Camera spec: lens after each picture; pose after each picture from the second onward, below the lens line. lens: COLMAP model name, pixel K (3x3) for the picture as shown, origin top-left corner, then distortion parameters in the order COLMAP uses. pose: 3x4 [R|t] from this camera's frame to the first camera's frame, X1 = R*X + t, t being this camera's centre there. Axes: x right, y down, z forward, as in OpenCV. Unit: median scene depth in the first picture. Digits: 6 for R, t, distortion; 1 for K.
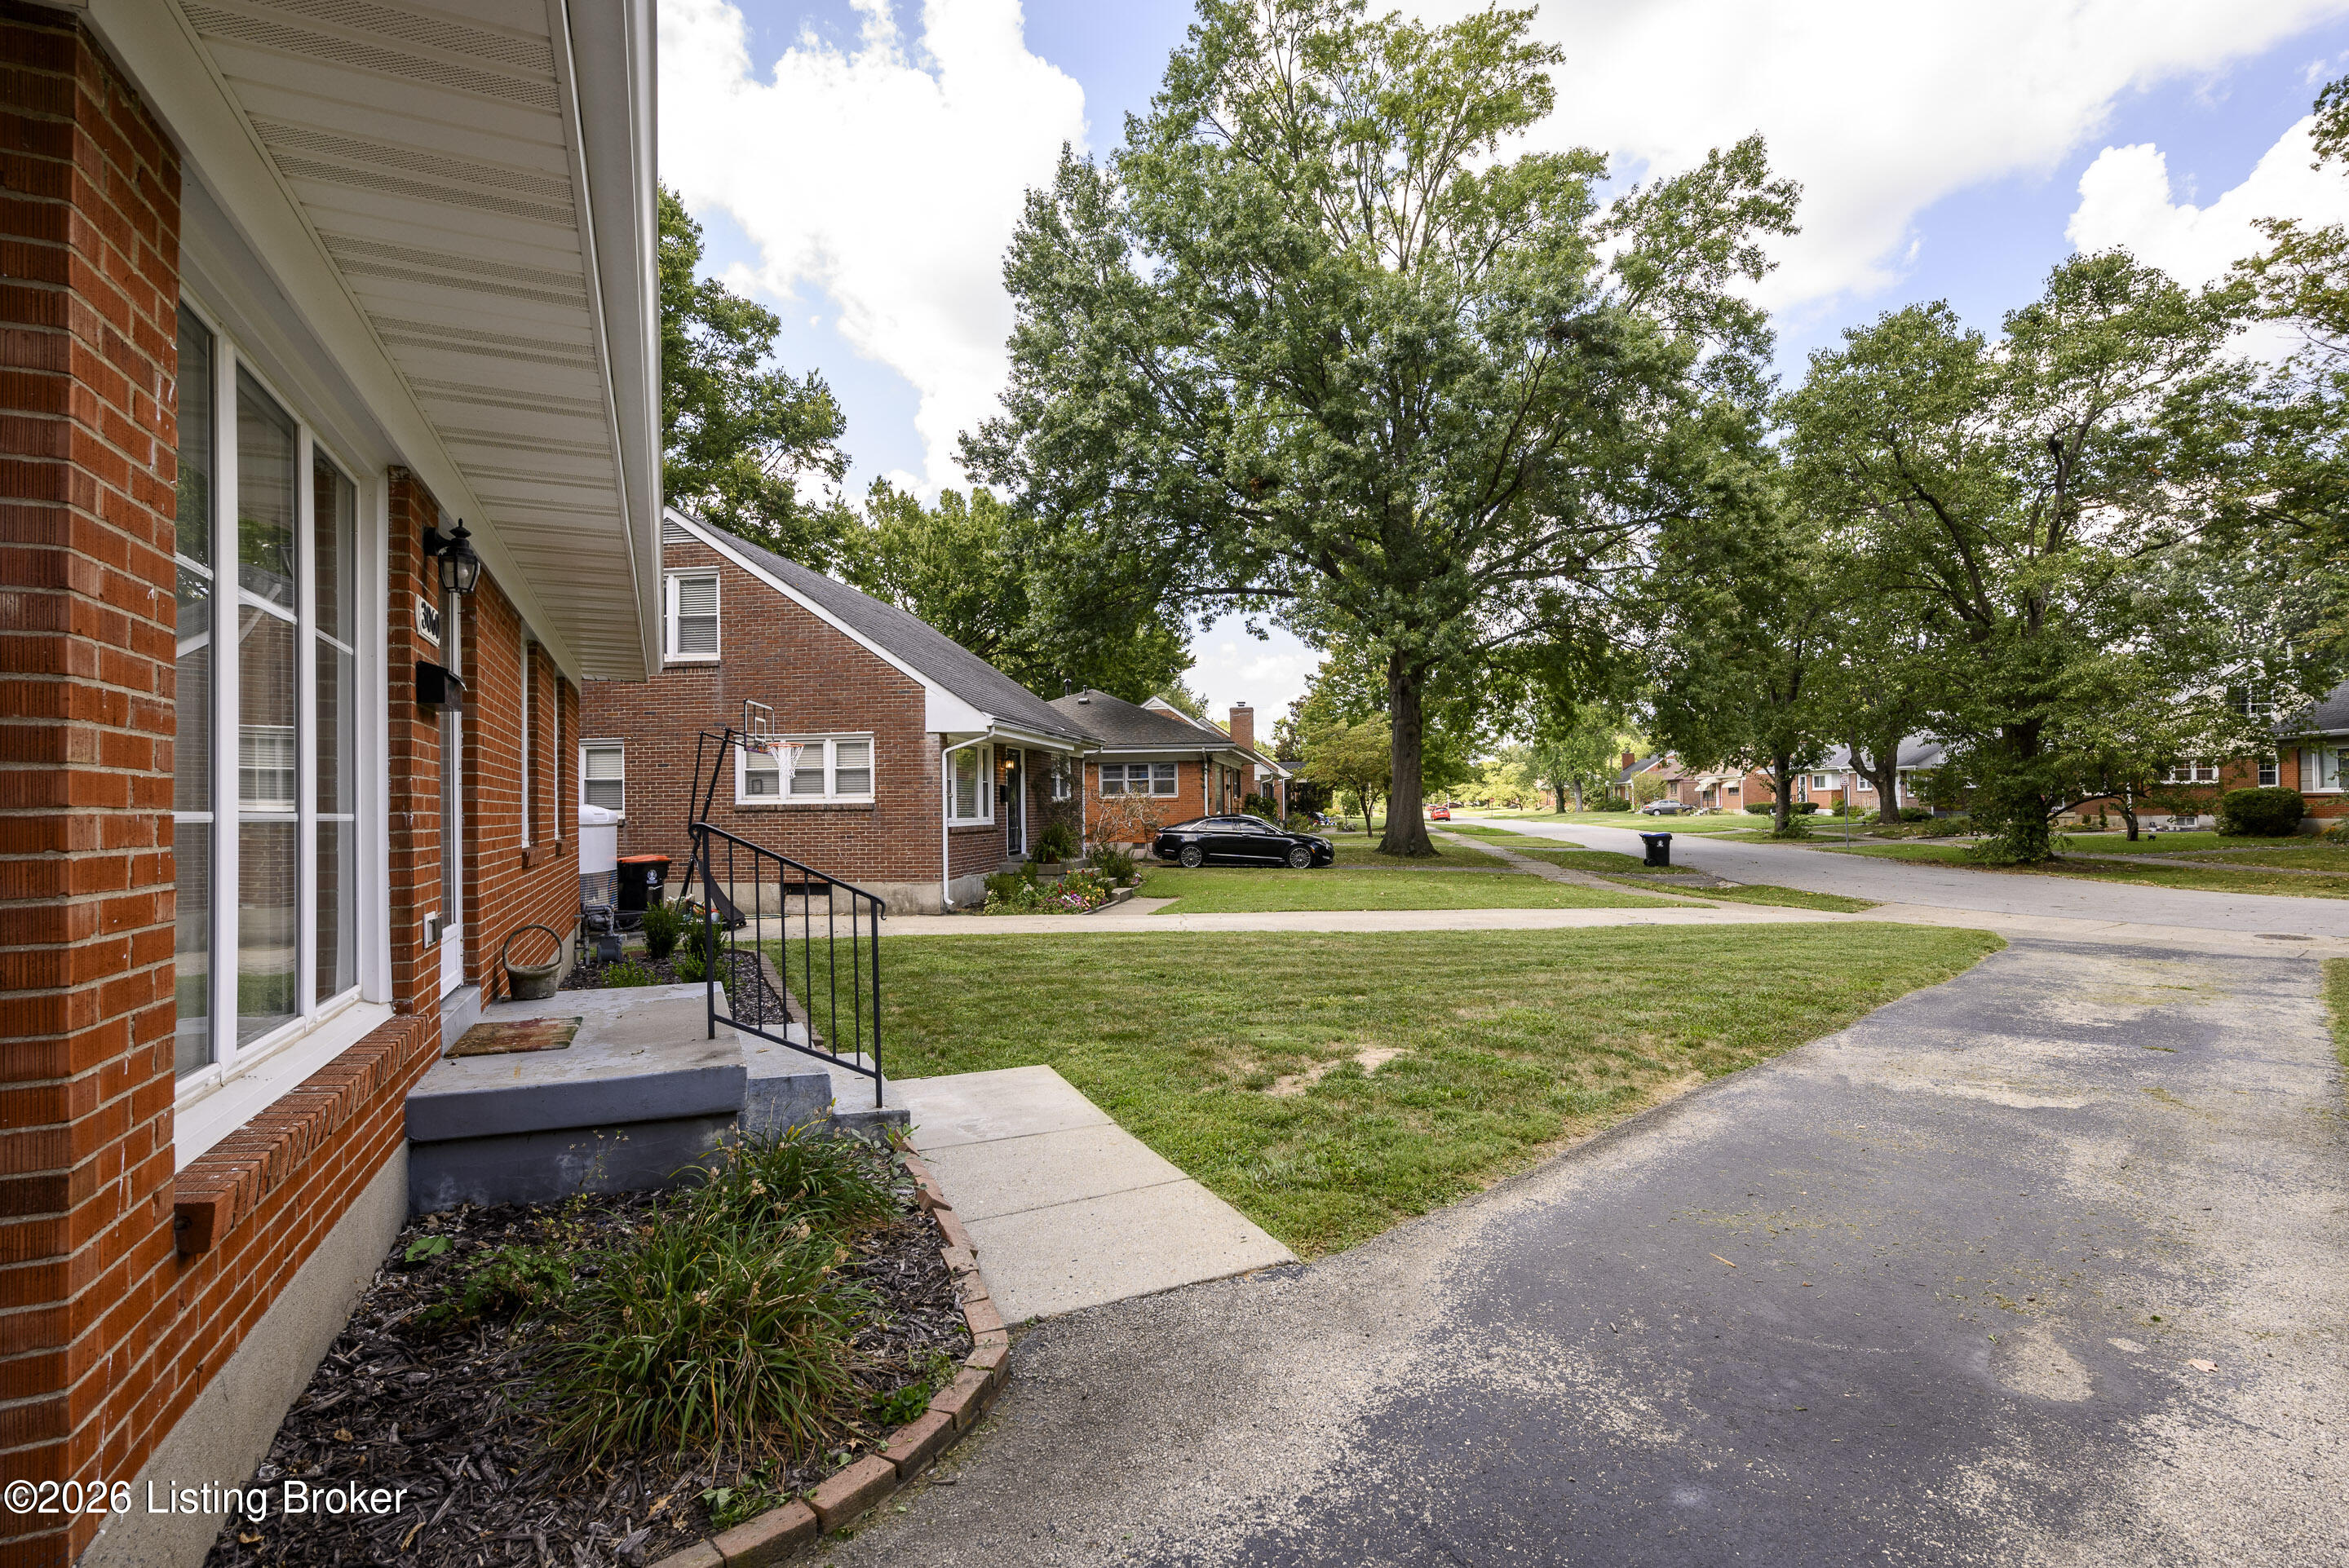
lens RADIAL K [[1096.4, 0, 1178.9], [0, 1096.4, 796.8], [0, 0, 1]] dist [0.000147, -0.001108]
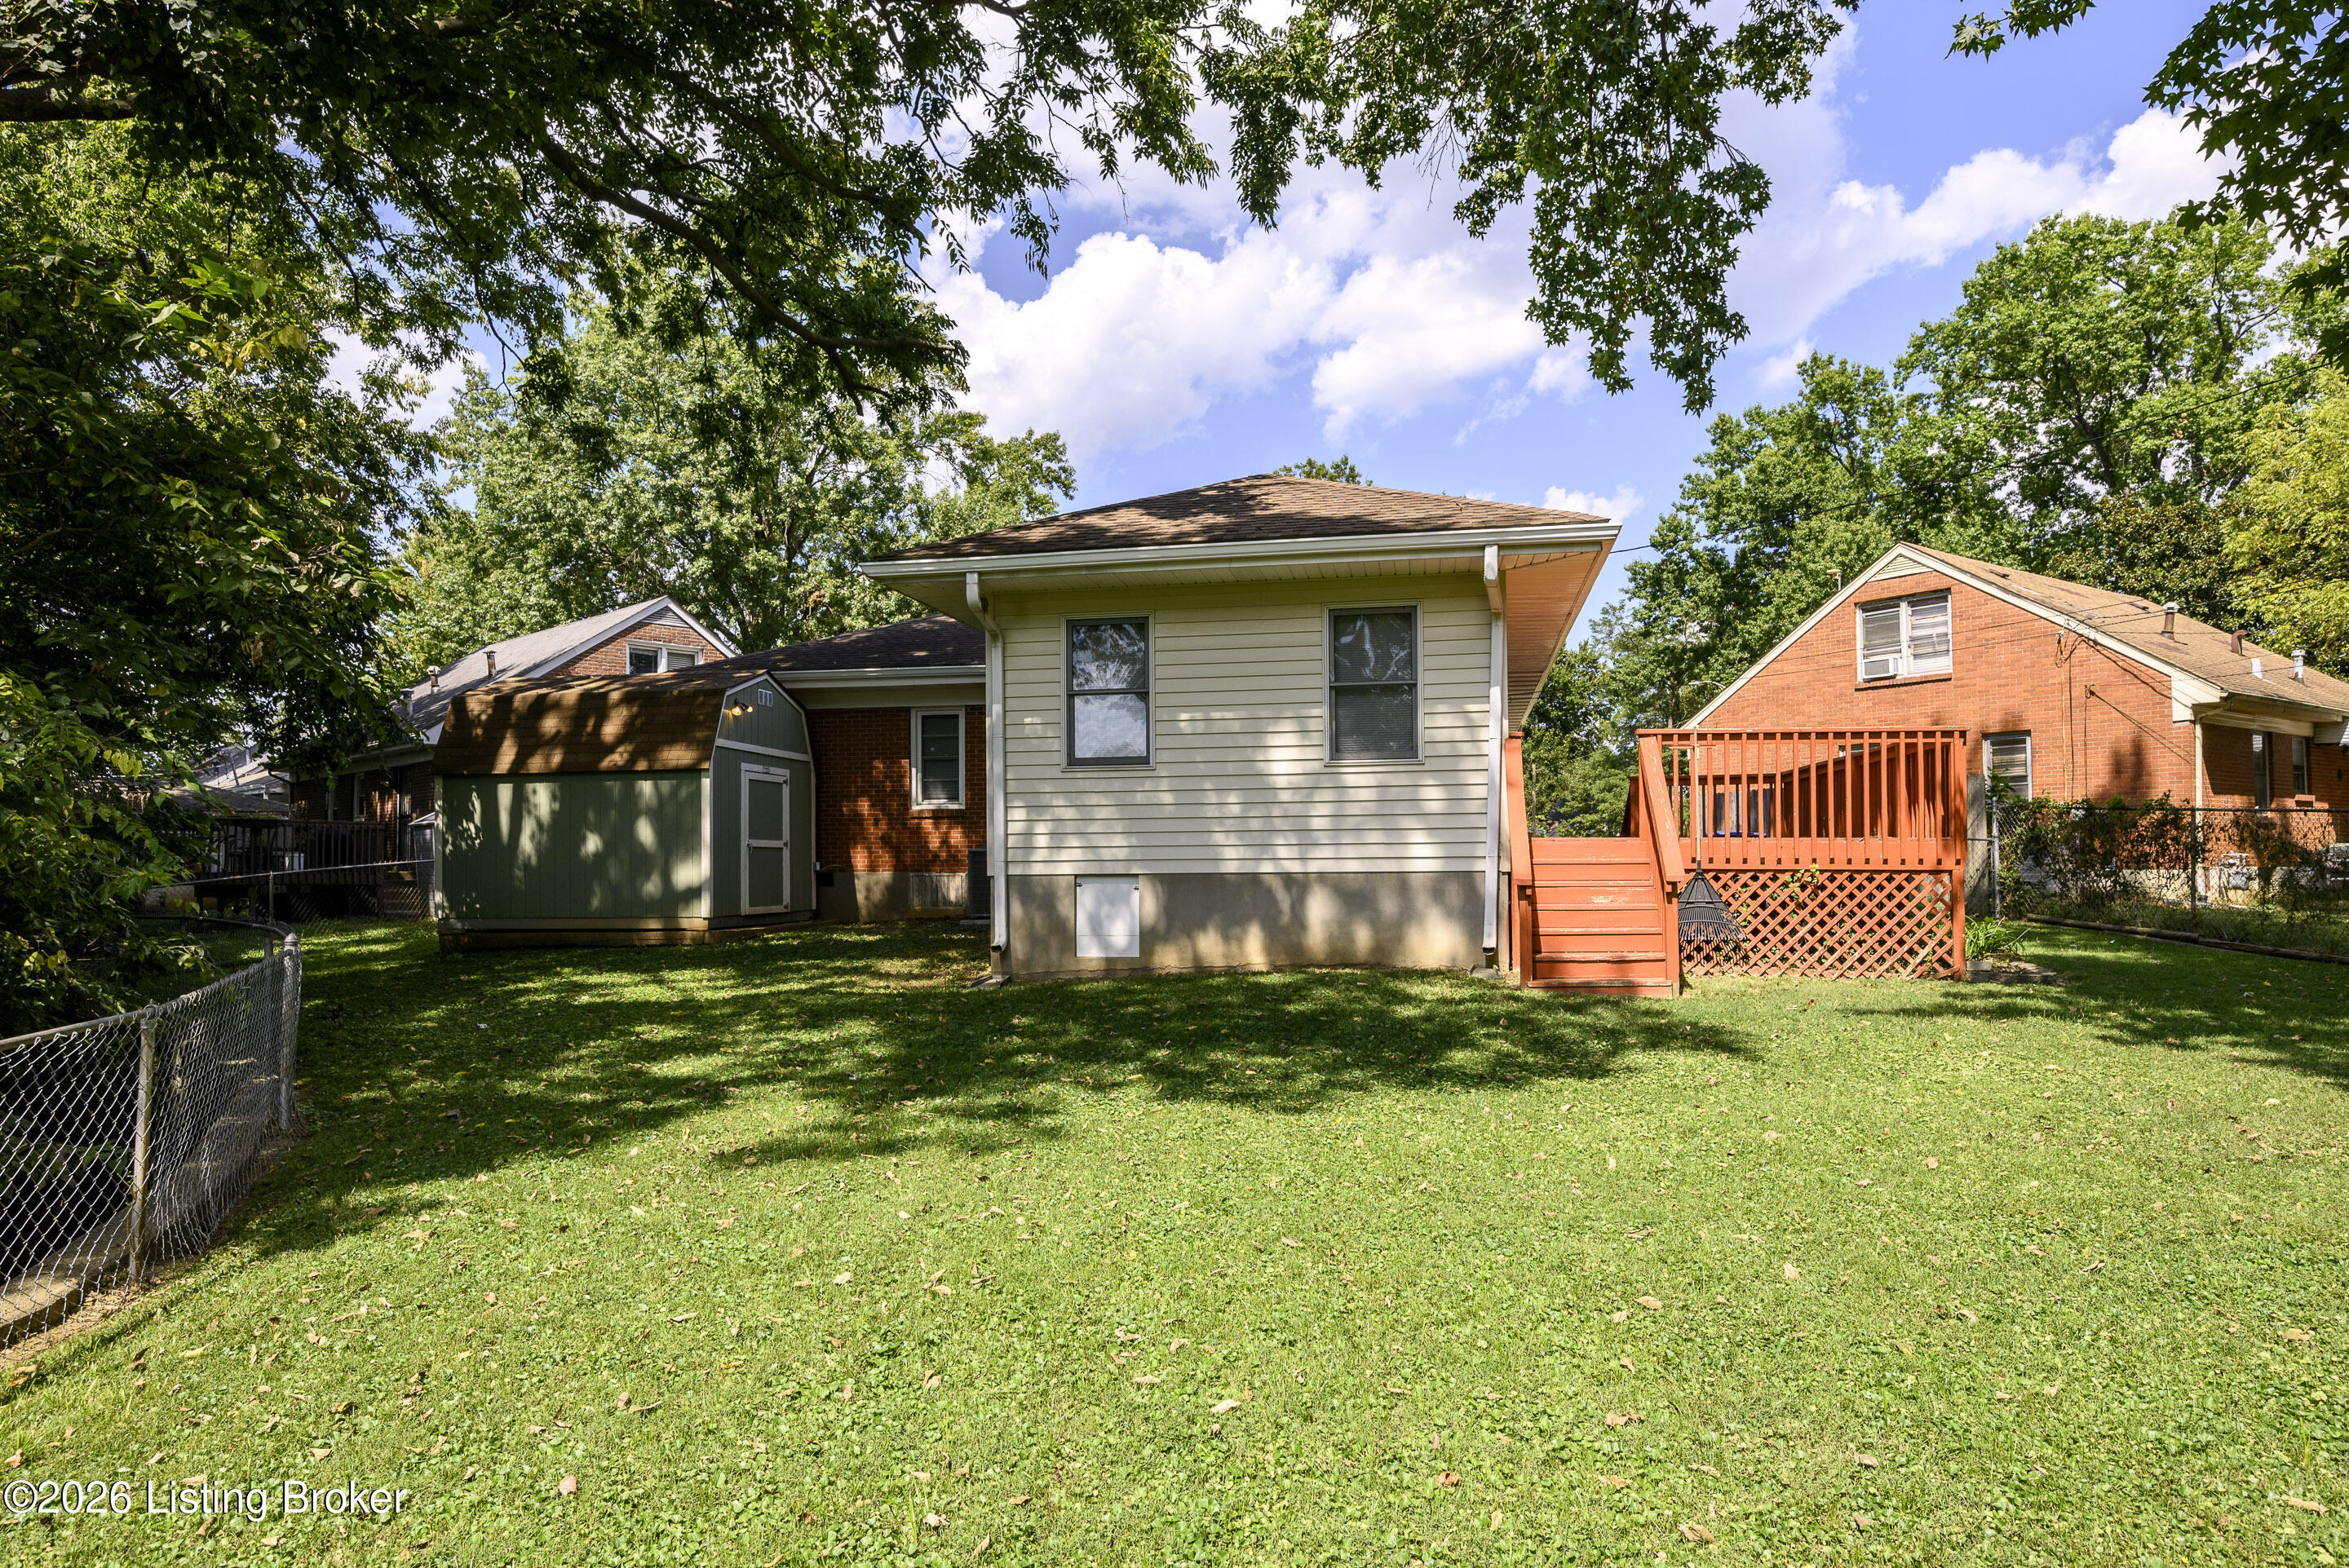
lens RADIAL K [[1468.0, 0, 1170.3], [0, 1468.0, 833.9], [0, 0, 1]] dist [0.003730, 0.001300]
pose [[0.585298, 0.033243, 0.810137, -1.052175], [-0.009505, 0.999372, -0.034141, 0.055994], [-0.810763, 0.012282, 0.585246, -0.375901]]
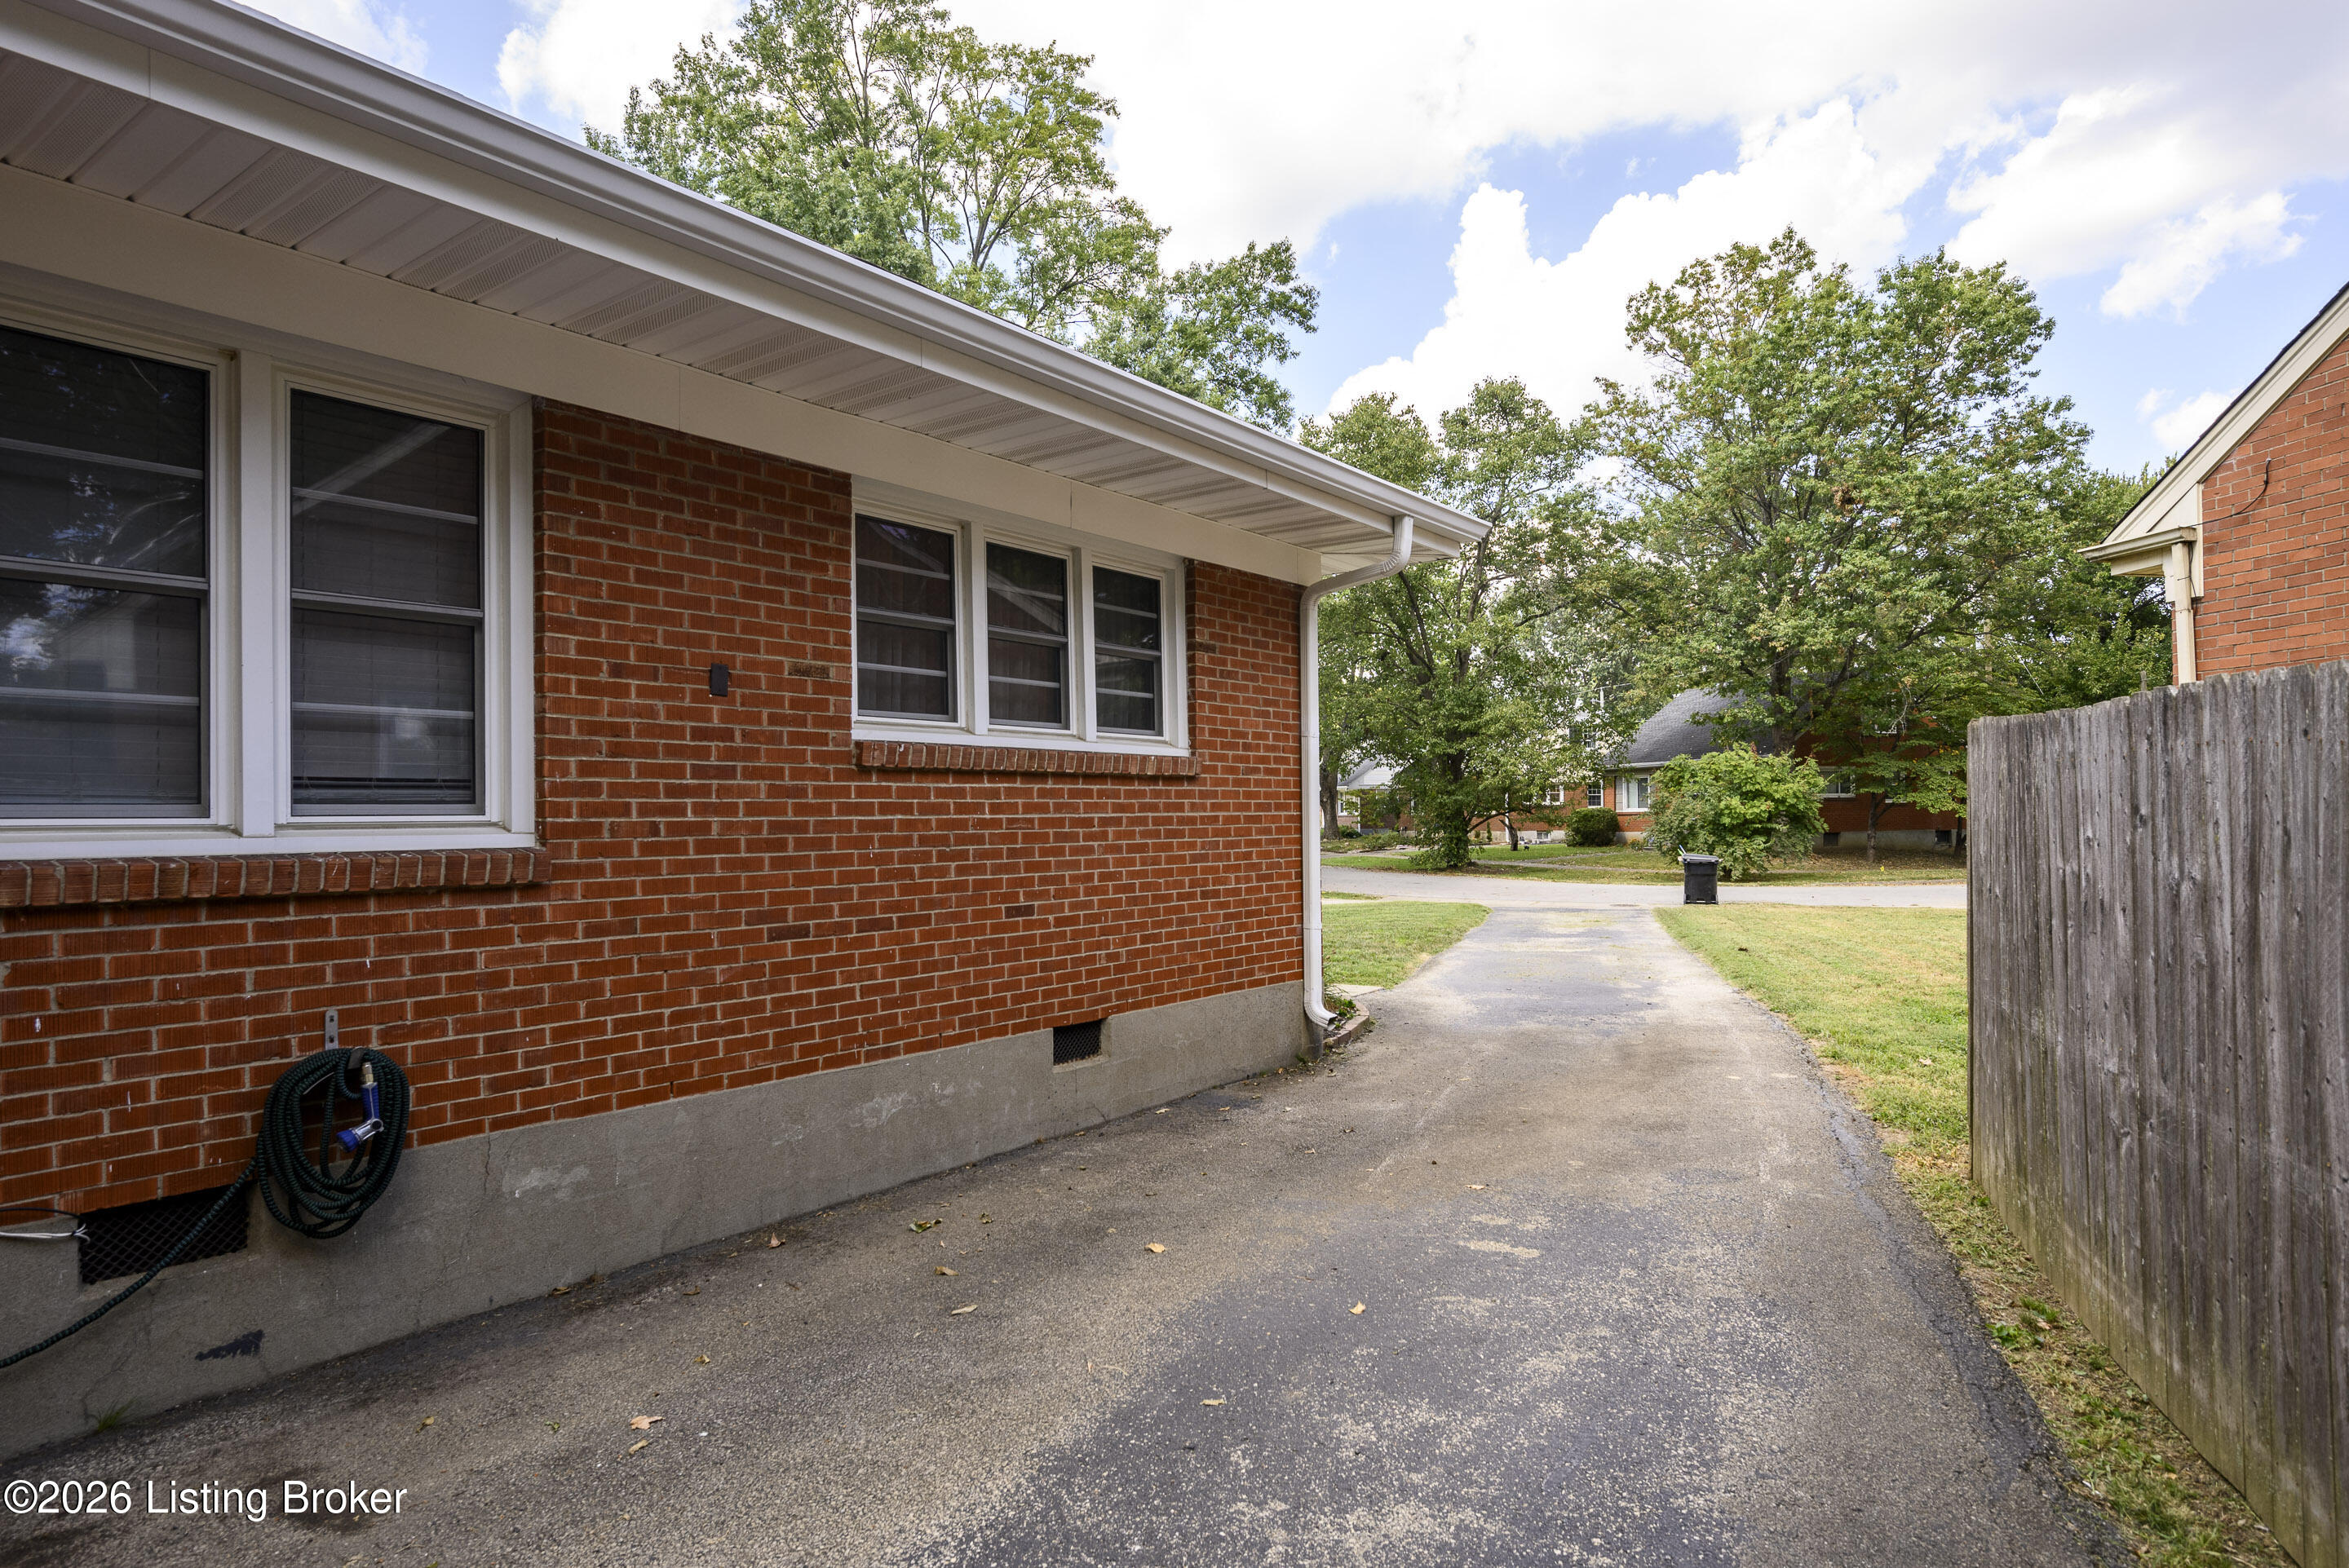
lens RADIAL K [[1375.5, 0, 1175.3], [0, 1375.5, 813.8], [0, 0, 1]] dist [-0.000476, 0.001411]
pose [[0.876618, 0.004395, 0.481167, -0.260478], [-0.002918, 0.999988, -0.003817, 0.008108], [-0.481178, 0.001942, 0.876621, -0.208905]]
